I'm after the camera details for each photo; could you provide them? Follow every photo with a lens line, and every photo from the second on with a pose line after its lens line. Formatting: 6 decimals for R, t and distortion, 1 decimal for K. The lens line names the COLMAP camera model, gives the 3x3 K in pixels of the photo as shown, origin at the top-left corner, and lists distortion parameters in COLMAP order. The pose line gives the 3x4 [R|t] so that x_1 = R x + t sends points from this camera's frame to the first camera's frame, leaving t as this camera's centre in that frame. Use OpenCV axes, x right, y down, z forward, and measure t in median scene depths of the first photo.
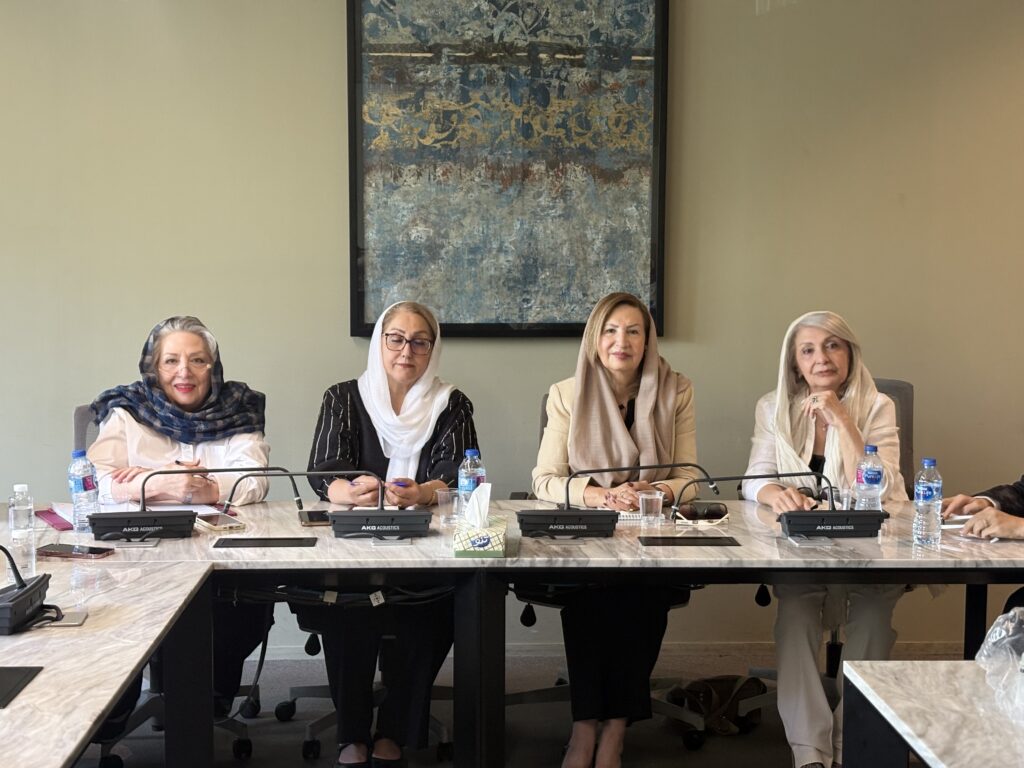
lens RADIAL K [[1565.0, 0, 507.0], [0, 1565.0, 390.5], [0, 0, 1]] dist [0.300971, -1.179078]
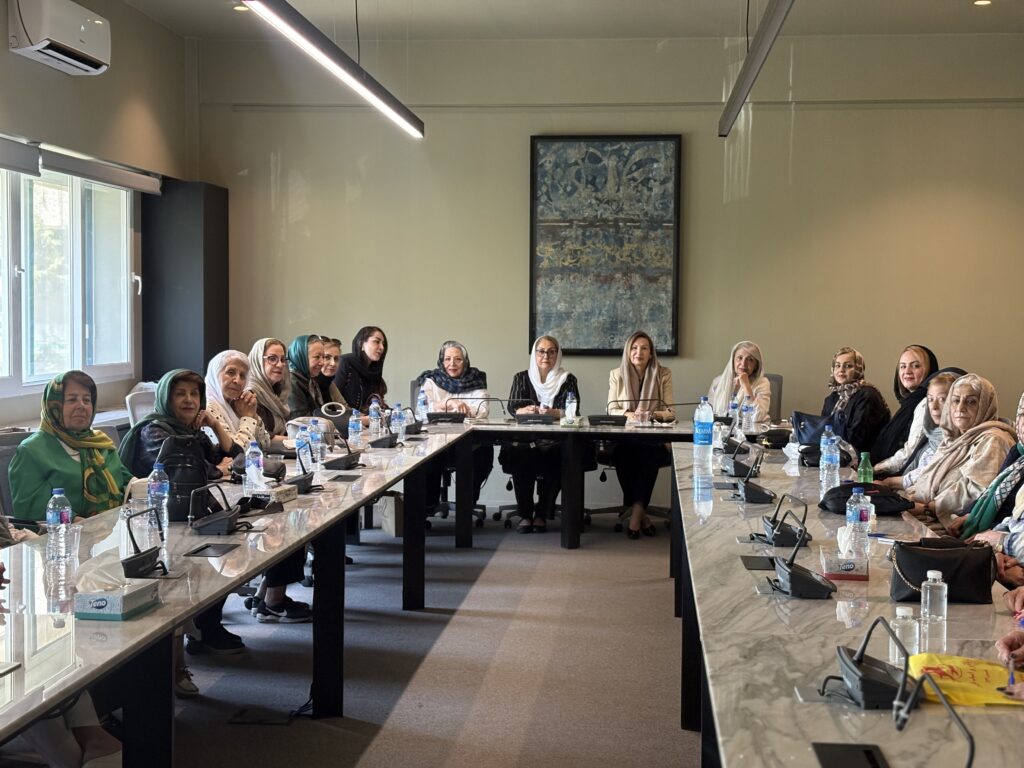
lens RADIAL K [[1565.0, 0, 507.0], [0, 1565.0, 390.5], [0, 0, 1]] dist [0.300971, -1.179078]
pose [[0.991027, 0.008849, -0.133366, 0.155124], [-0.014285, 0.999103, -0.039858, 0.099335], [0.132893, 0.041405, 0.990265, -1.107277]]
